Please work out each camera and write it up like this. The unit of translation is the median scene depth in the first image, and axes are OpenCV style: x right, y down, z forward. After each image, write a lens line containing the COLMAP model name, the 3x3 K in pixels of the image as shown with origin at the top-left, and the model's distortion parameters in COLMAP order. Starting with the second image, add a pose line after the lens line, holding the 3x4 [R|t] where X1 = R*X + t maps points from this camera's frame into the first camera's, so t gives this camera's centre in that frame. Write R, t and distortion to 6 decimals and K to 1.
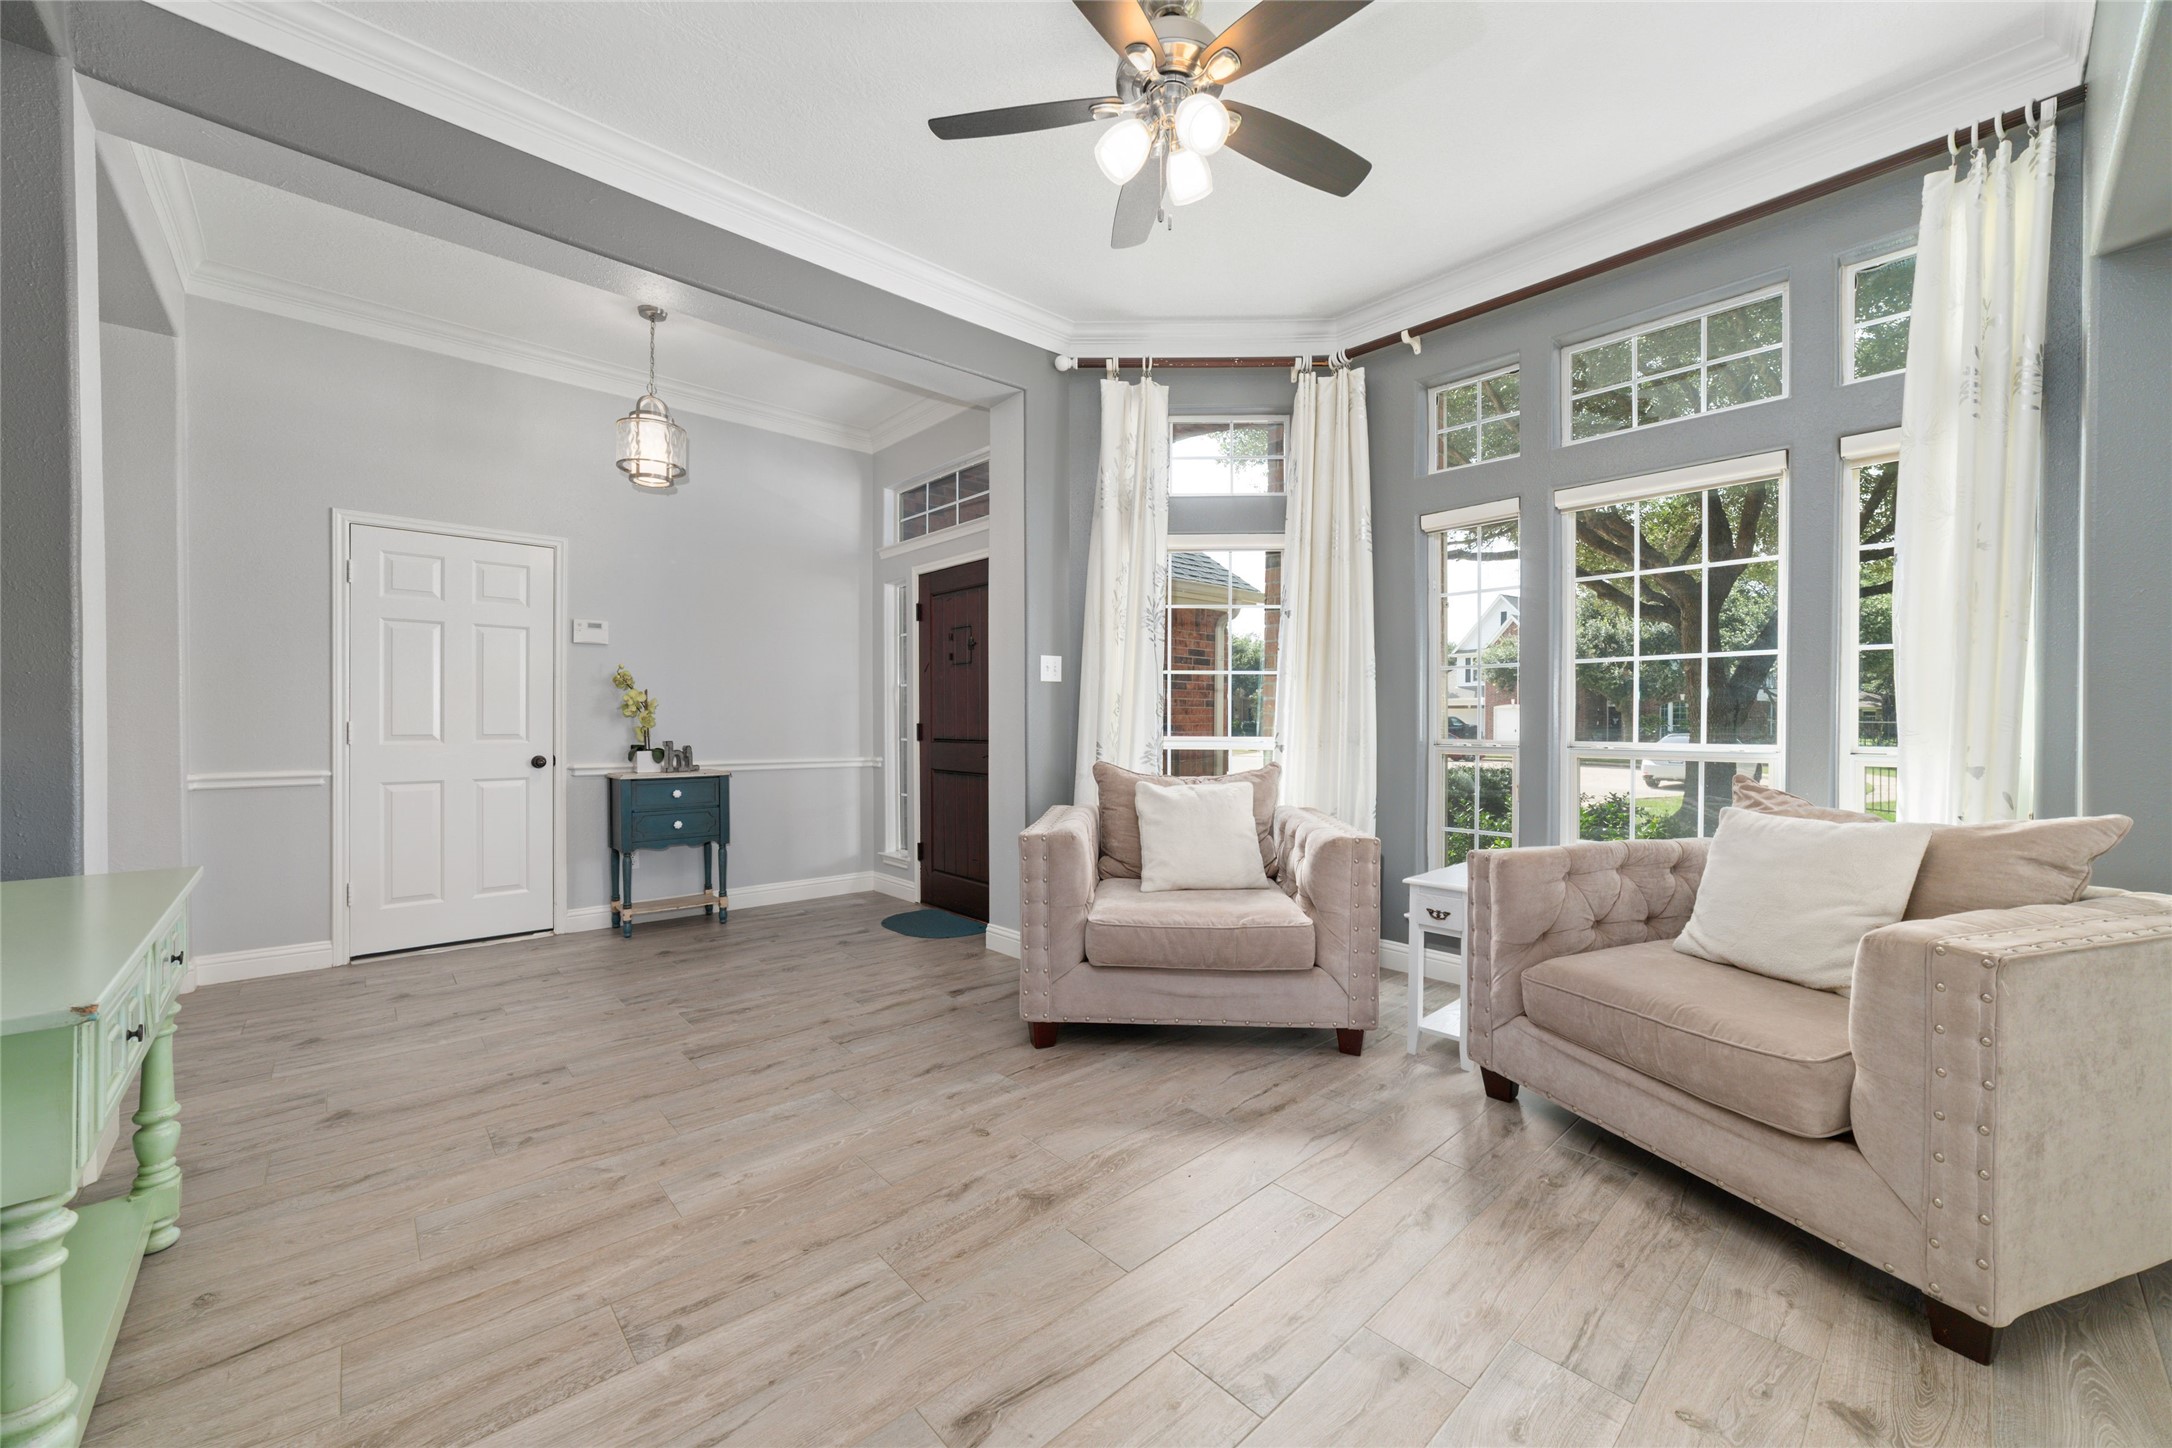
lens RADIAL K [[831.7, 0, 1088.1], [0, 831.7, 725.2], [0, 0, 1]] dist [-0.022165, 0.006463]
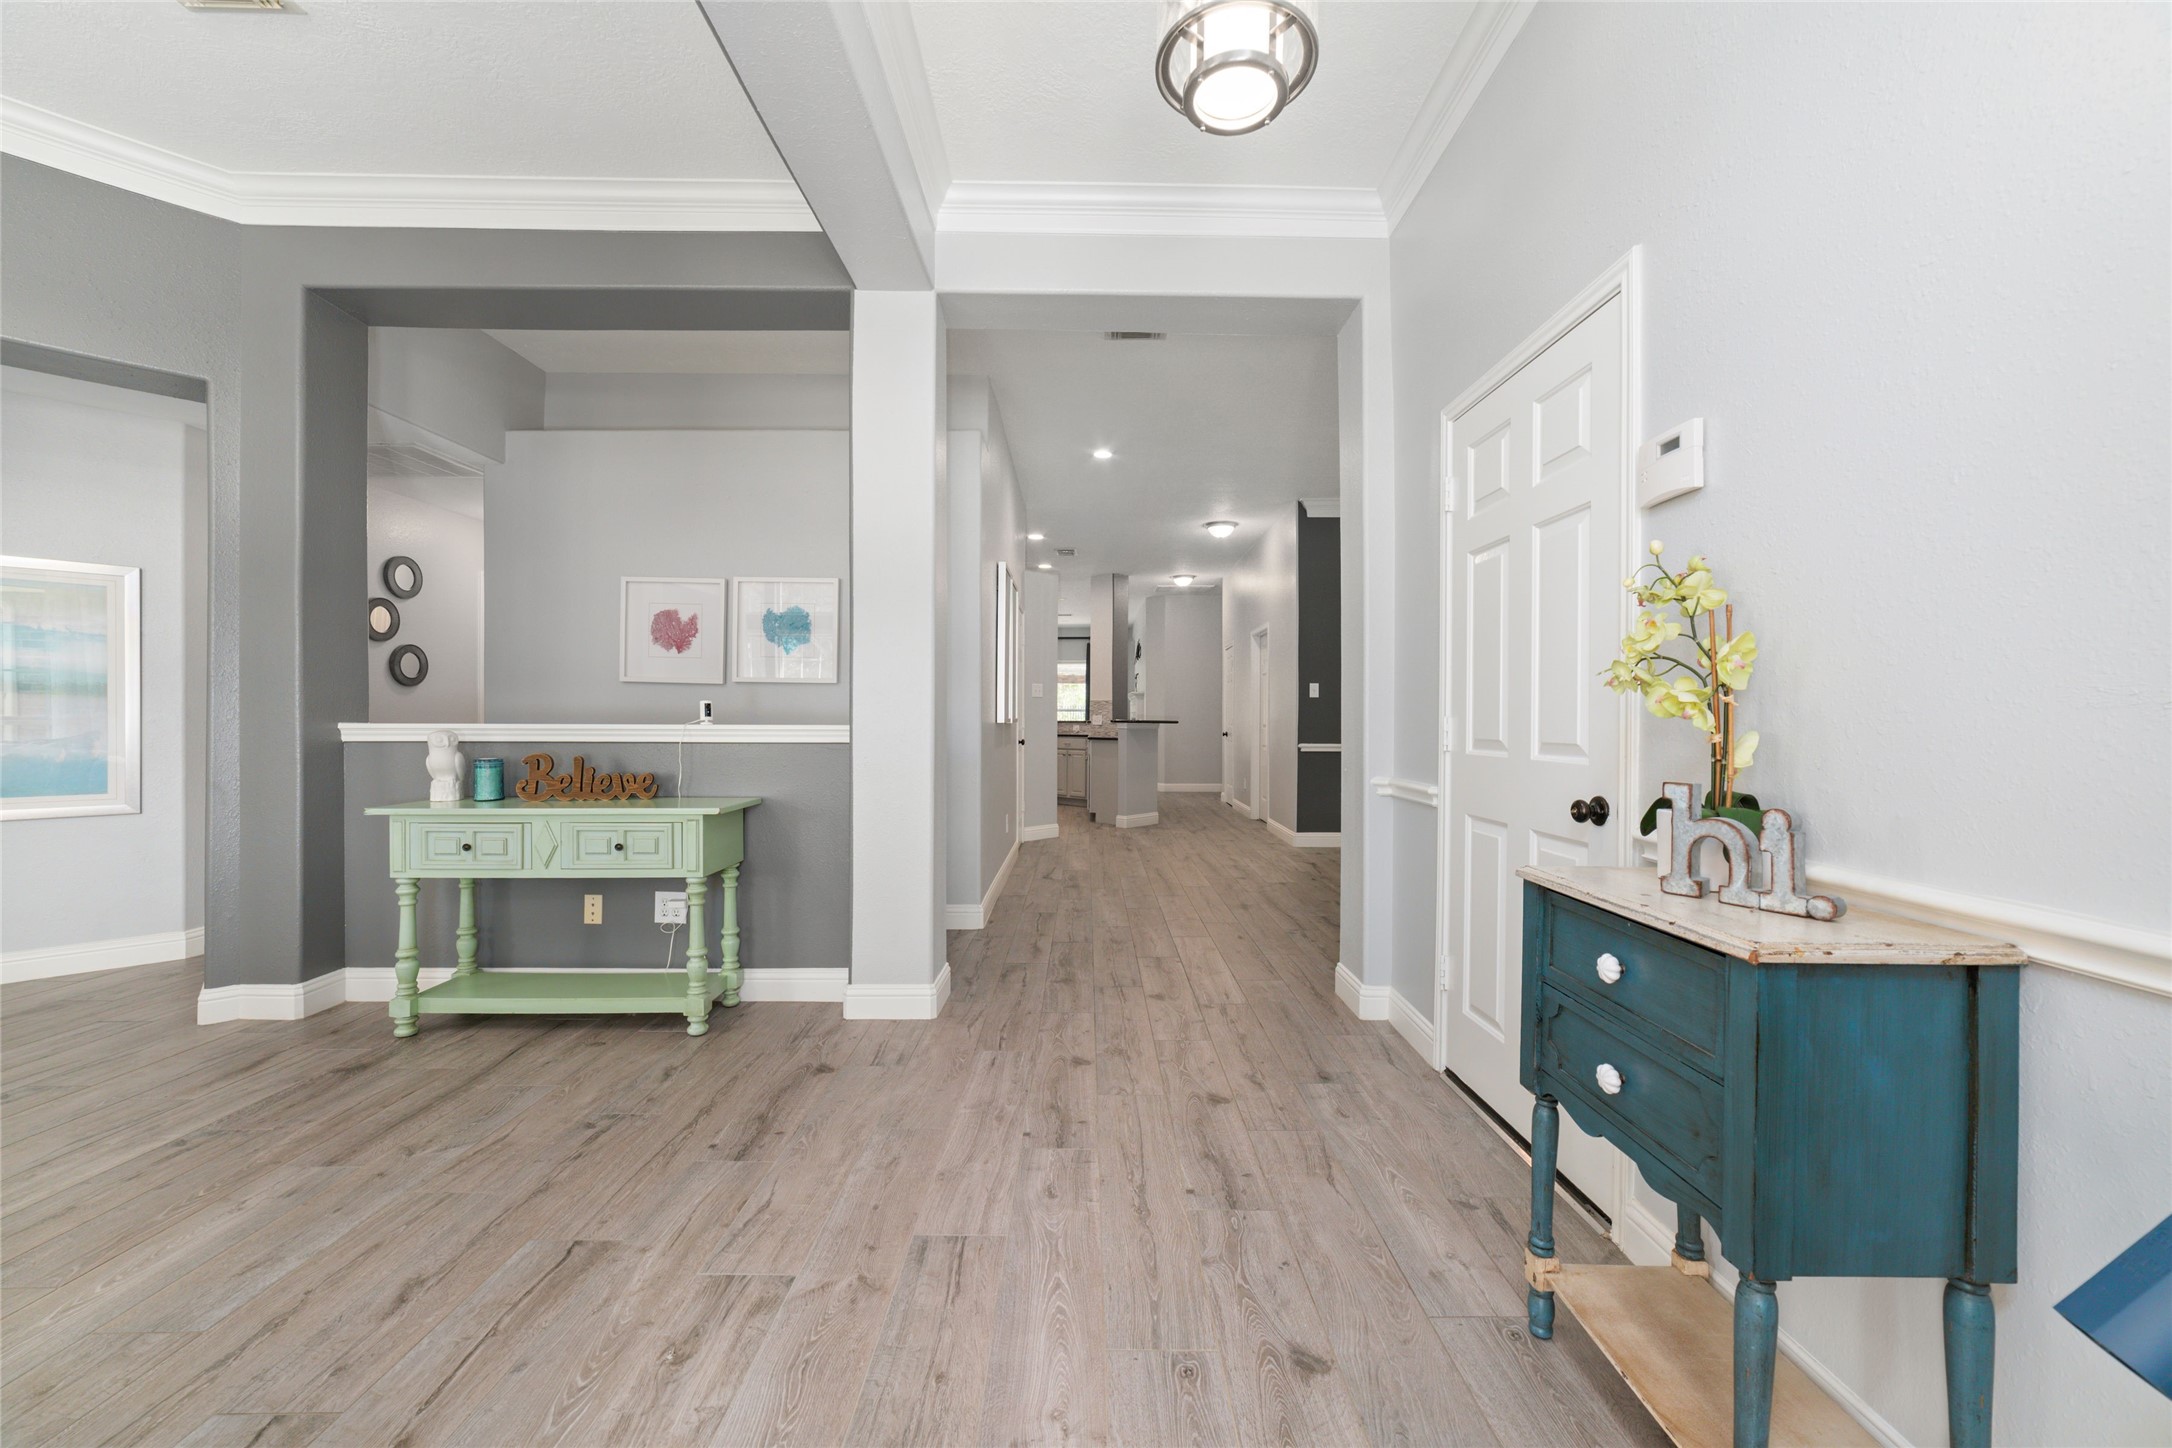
lens RADIAL K [[831.7, 0, 1093.0], [0, 831.7, 721.4], [0, 0, 1]] dist [-0.022165, 0.006463]
pose [[-0.663292, -0.008716, -0.748310, -0.265745], [-0.013929, 0.999903, 0.000700, 0.002650], [0.748231, 0.010887, -0.663349, 1.669765]]
